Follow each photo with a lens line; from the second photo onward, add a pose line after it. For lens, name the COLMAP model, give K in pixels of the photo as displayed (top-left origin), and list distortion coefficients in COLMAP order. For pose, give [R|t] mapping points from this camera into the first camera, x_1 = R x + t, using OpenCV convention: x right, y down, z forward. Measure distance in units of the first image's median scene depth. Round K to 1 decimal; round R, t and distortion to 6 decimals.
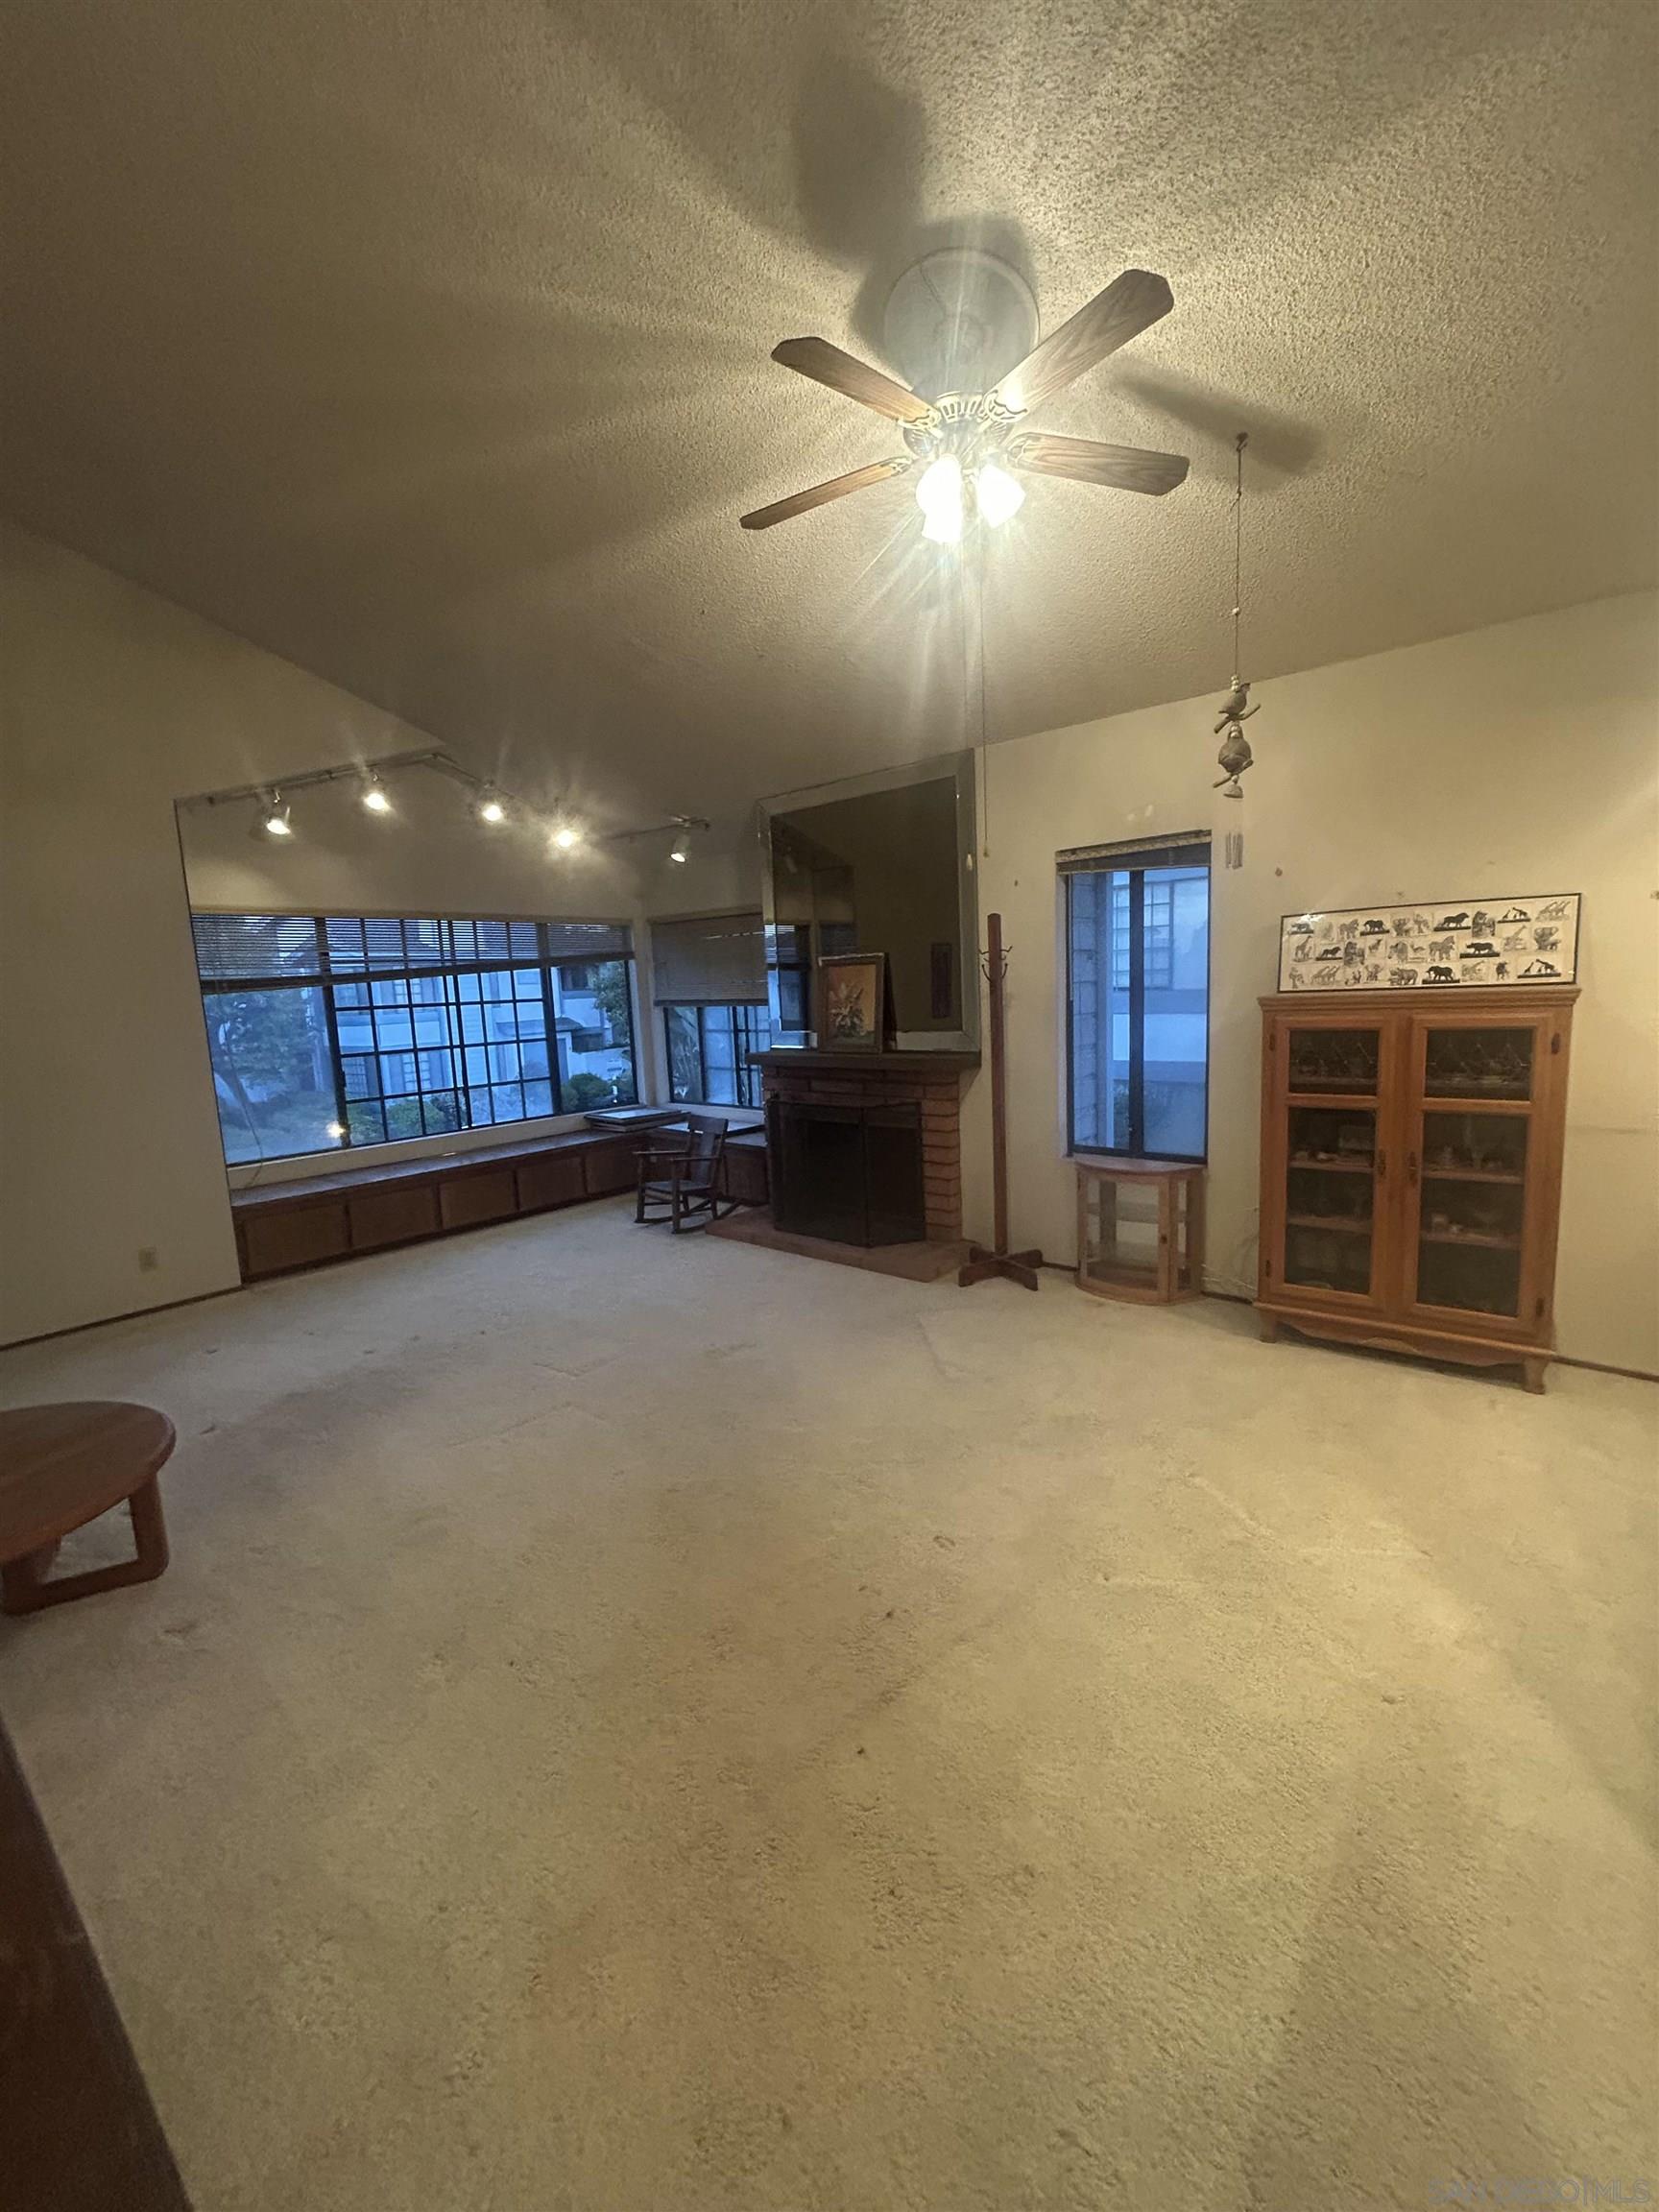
lens RADIAL K [[887.0, 0, 838.7], [0, 887.0, 1110.5], [0, 0, 1]] dist [-0.000913, -0.000112]
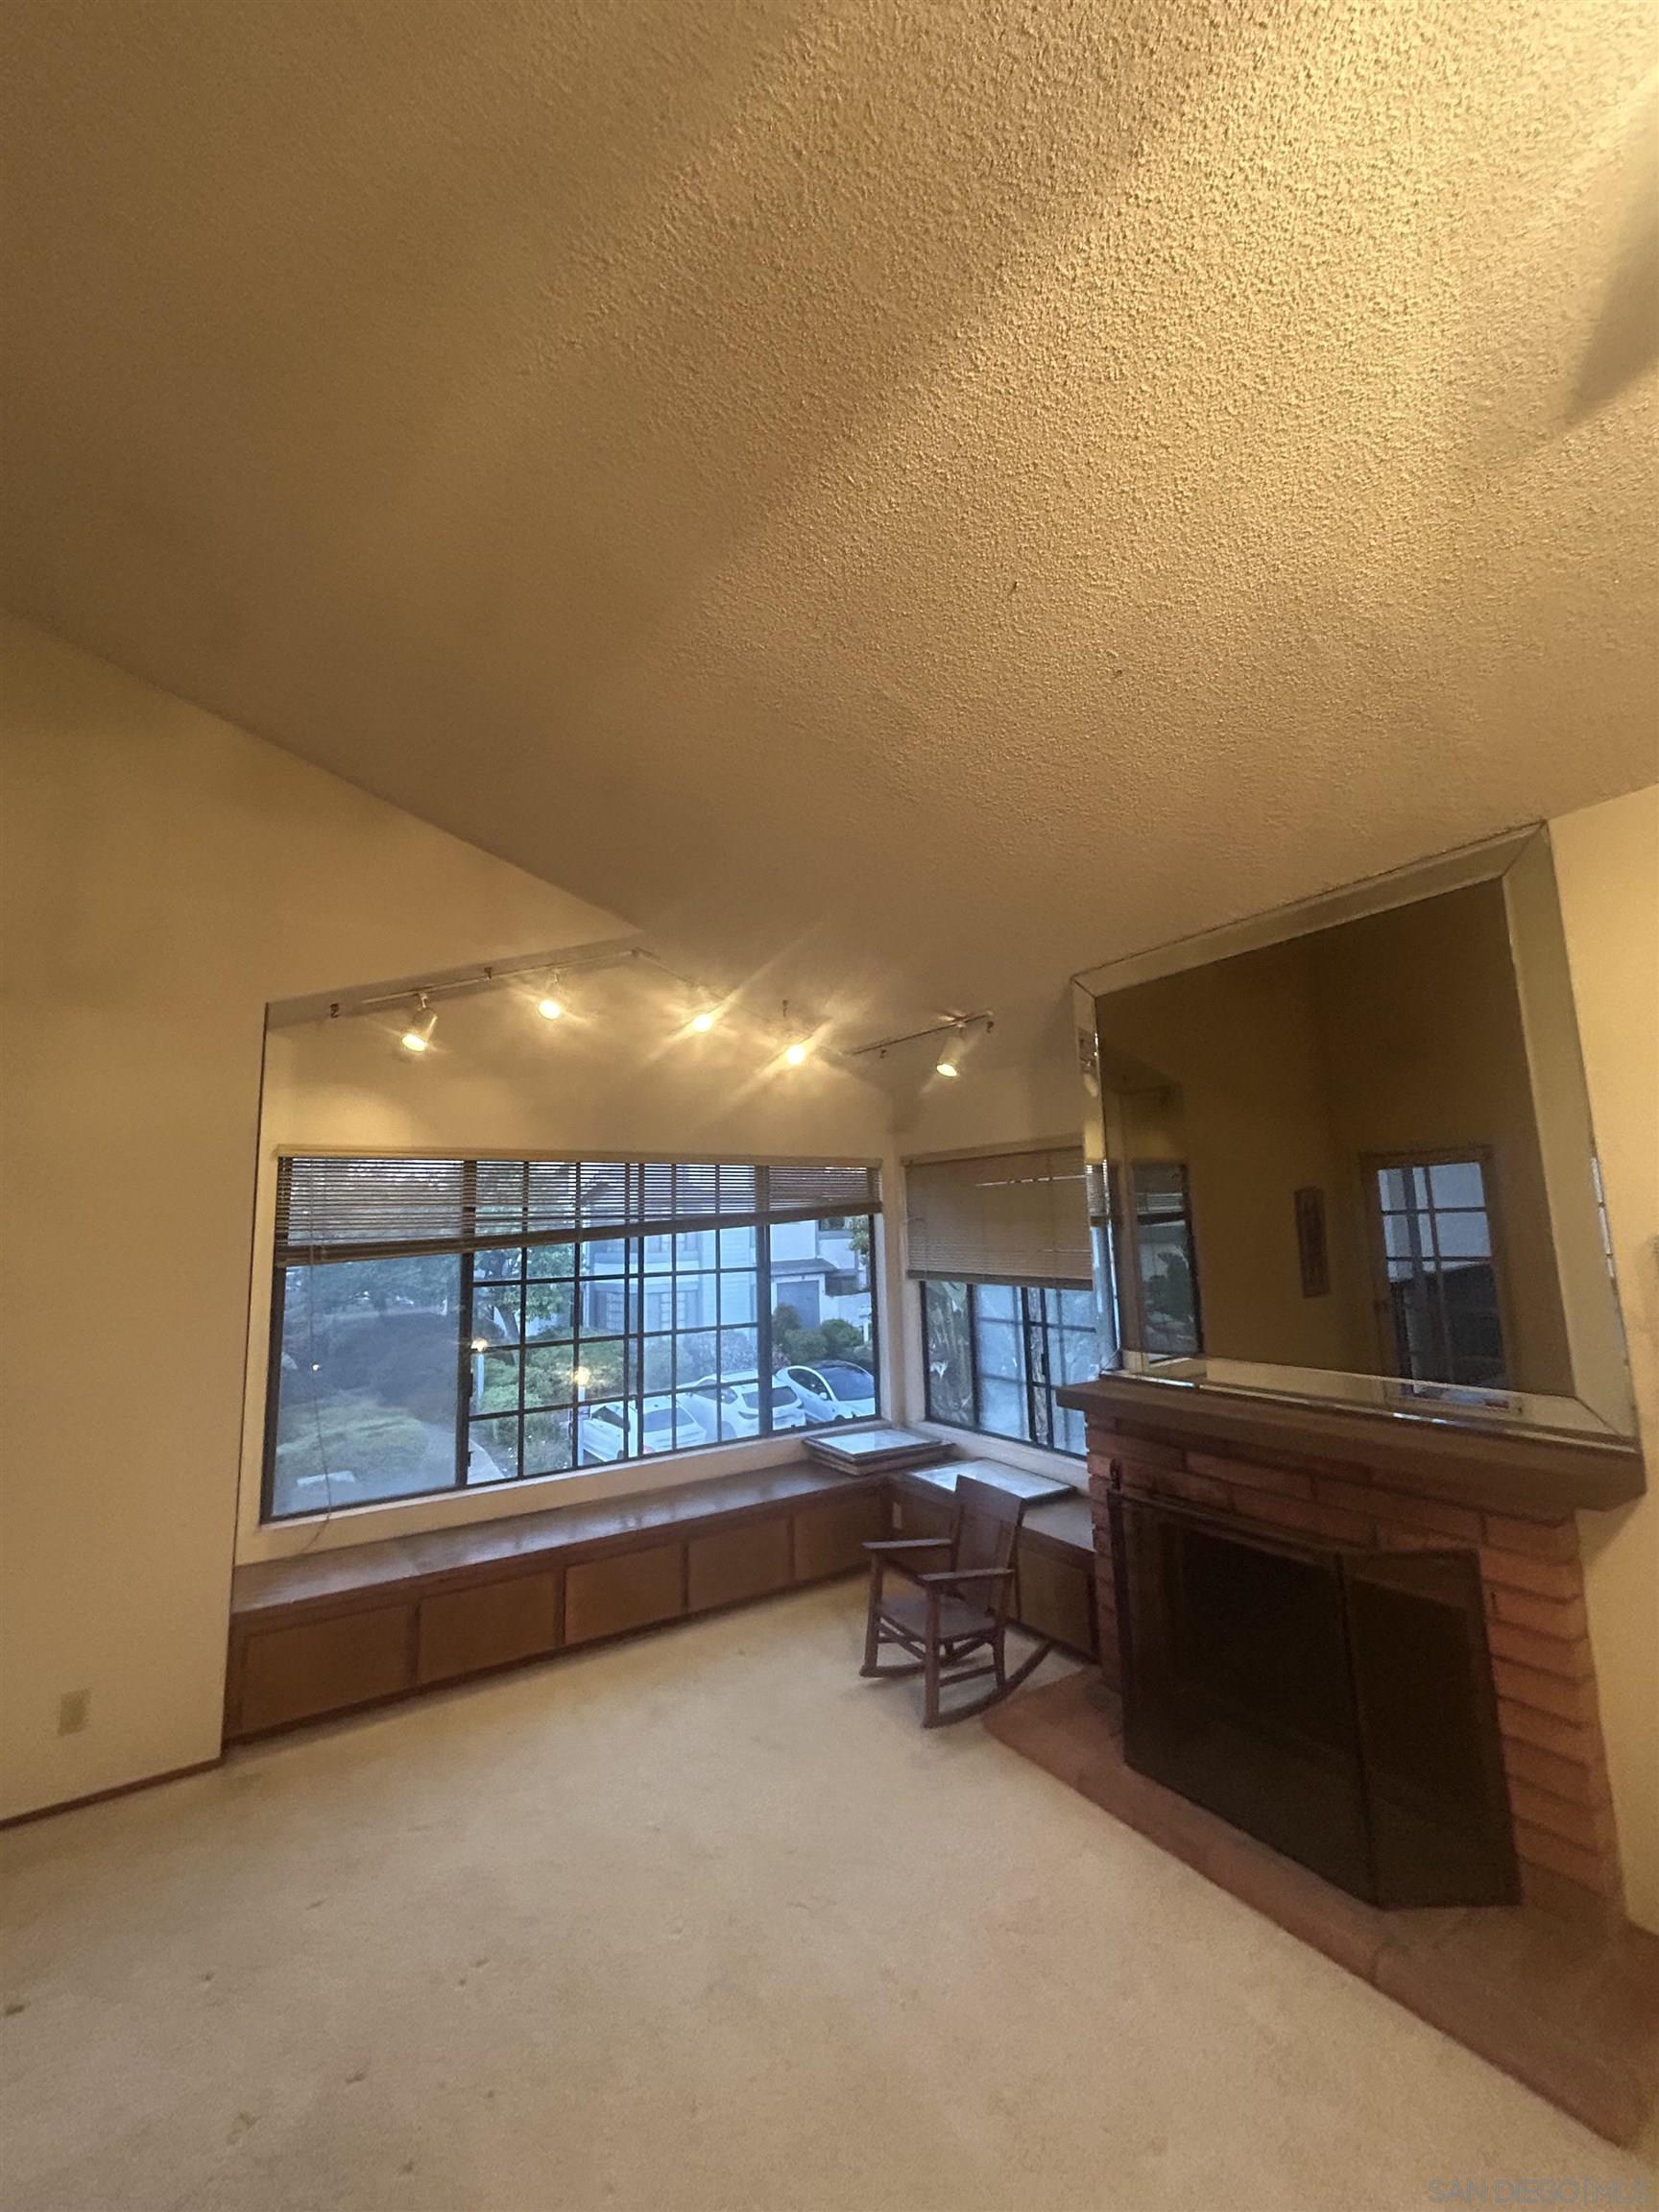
lens RADIAL K [[896.2, 0, 814.1], [0, 896.2, 1106.8], [0, 0, 1]] dist [-0.001598, -0.000167]
pose [[0.952002, -0.024726, -0.305093, -0.073616], [-0.057622, 0.964435, -0.257965, -0.080801], [0.300620, 0.263163, 0.916719, 0.370112]]
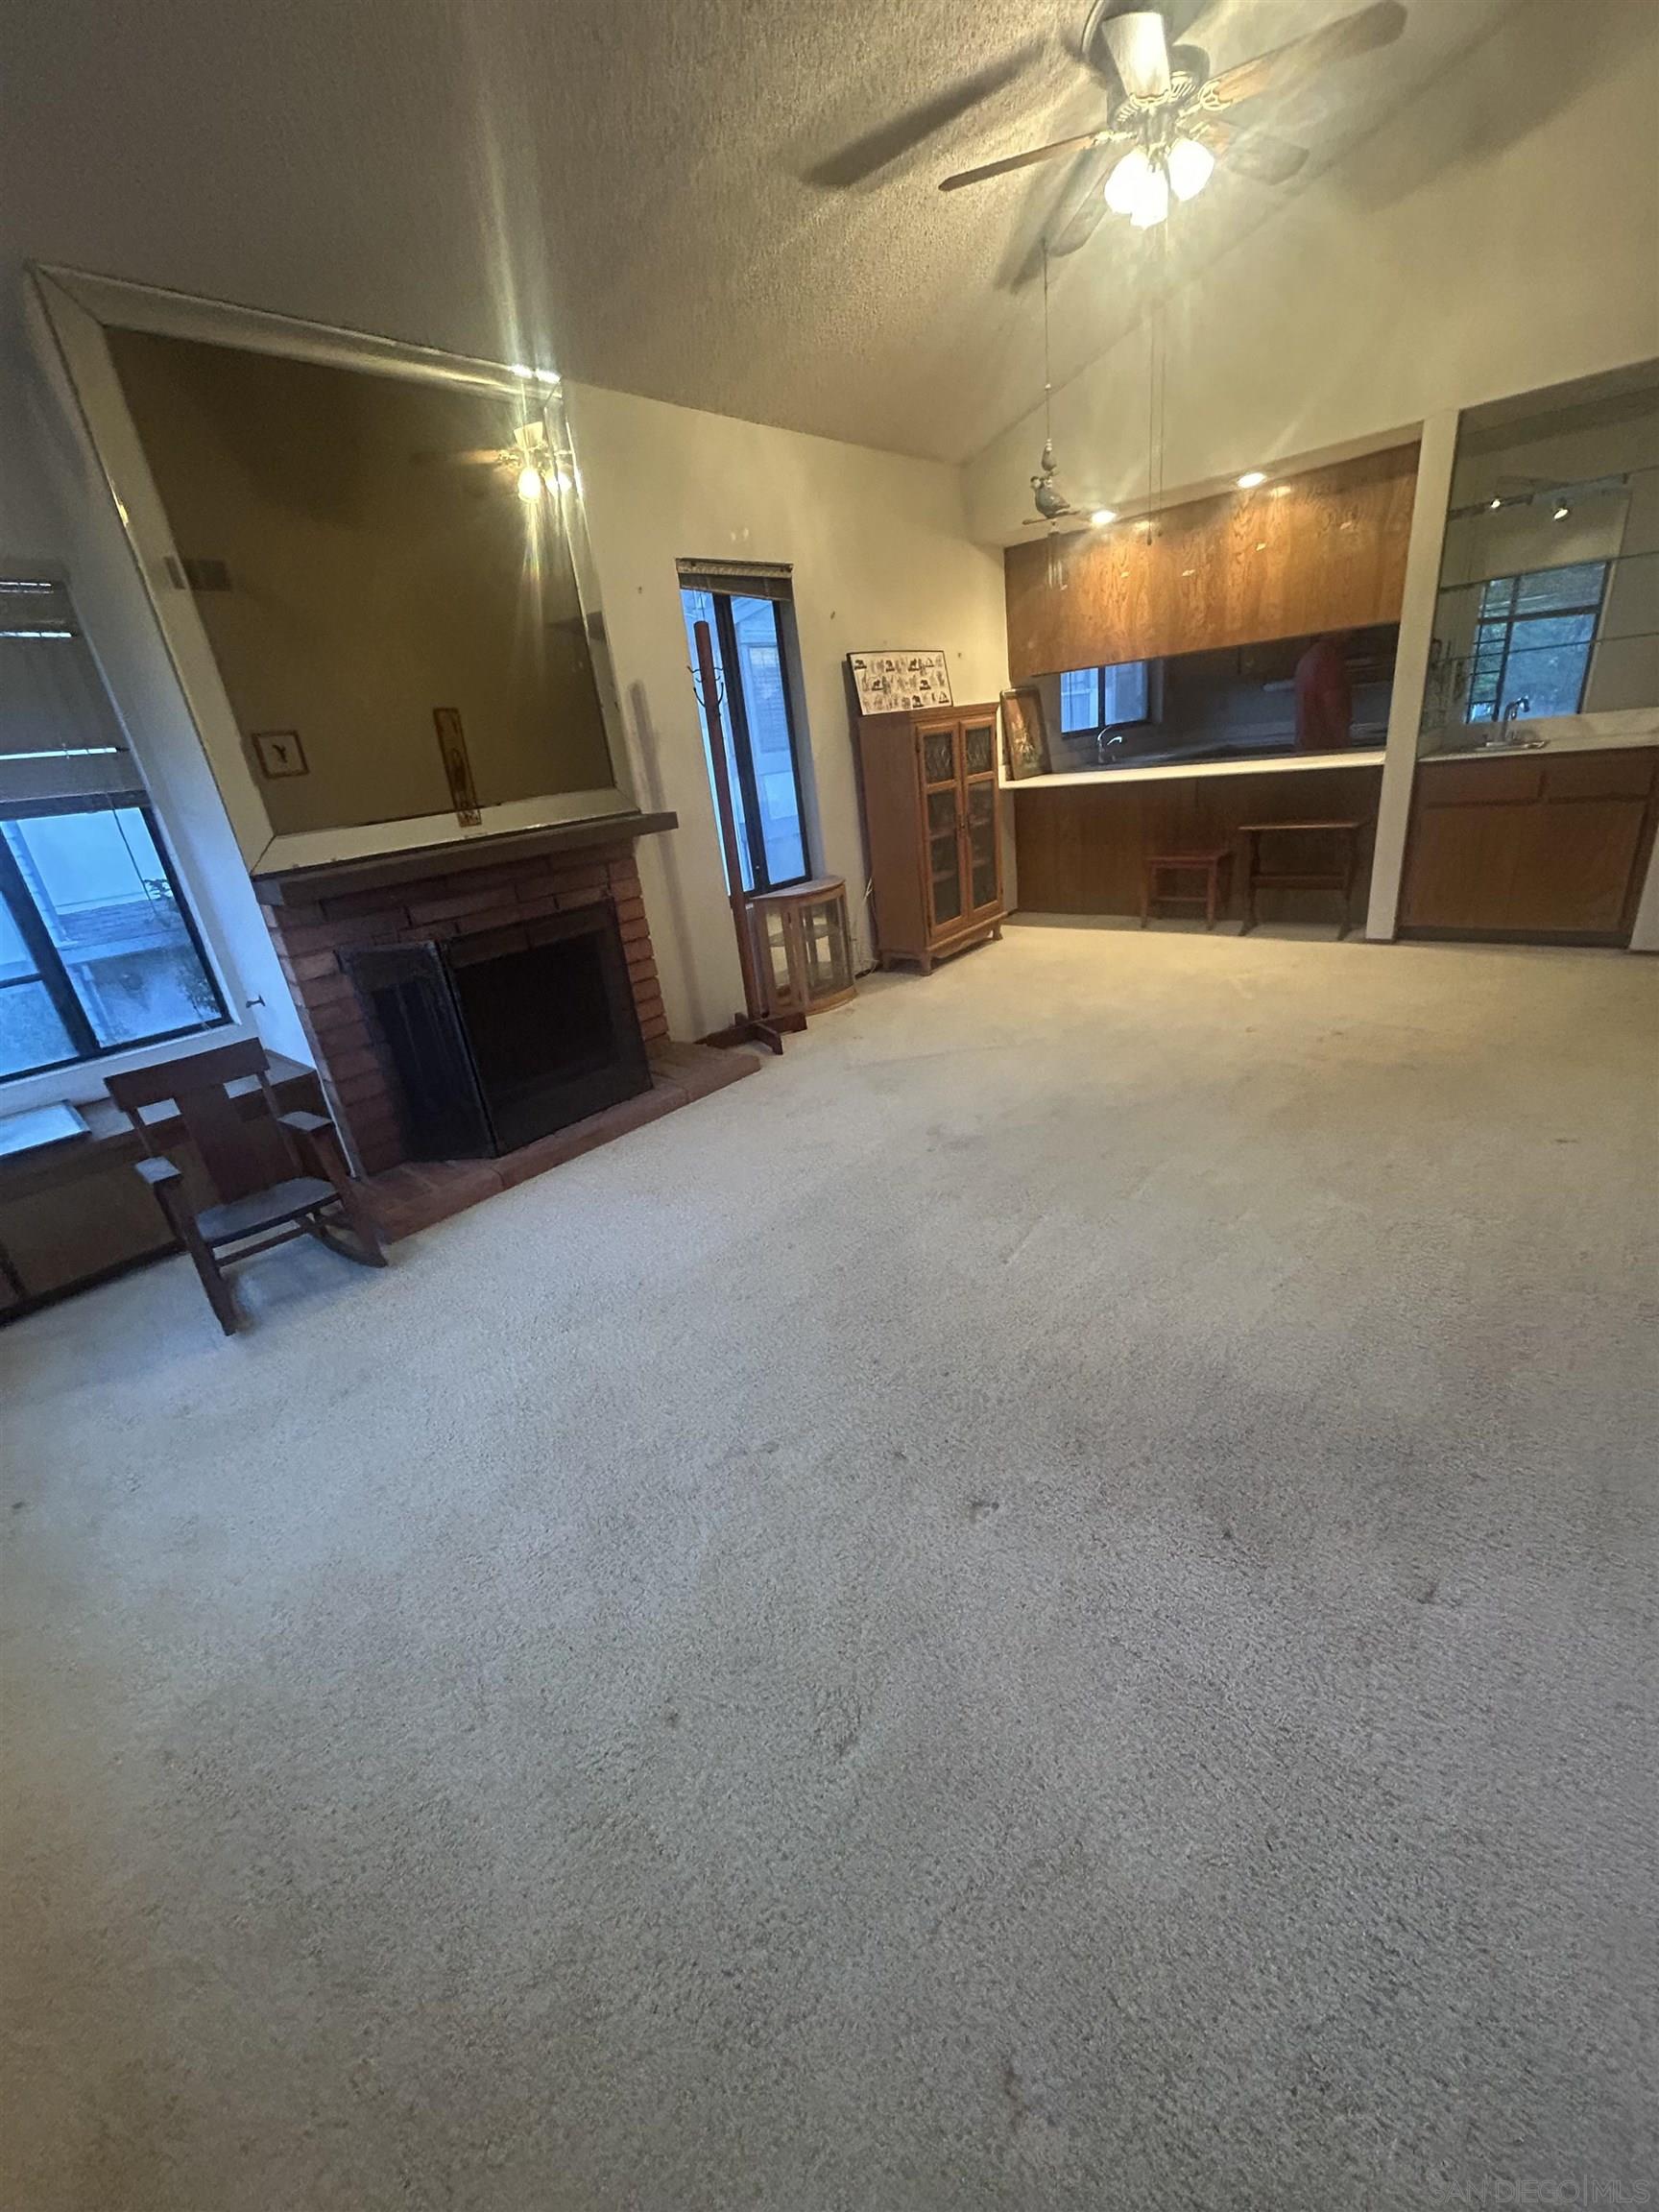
lens RADIAL K [[887.0, 0, 838.7], [0, 887.0, 1110.5], [0, 0, 1]] dist [-0.000913, -0.000112]
pose [[0.018251, -0.348474, 0.937141, -0.602565], [0.259051, 0.906938, 0.332198, -0.033719], [-0.965691, 0.236704, 0.106826, 0.681181]]
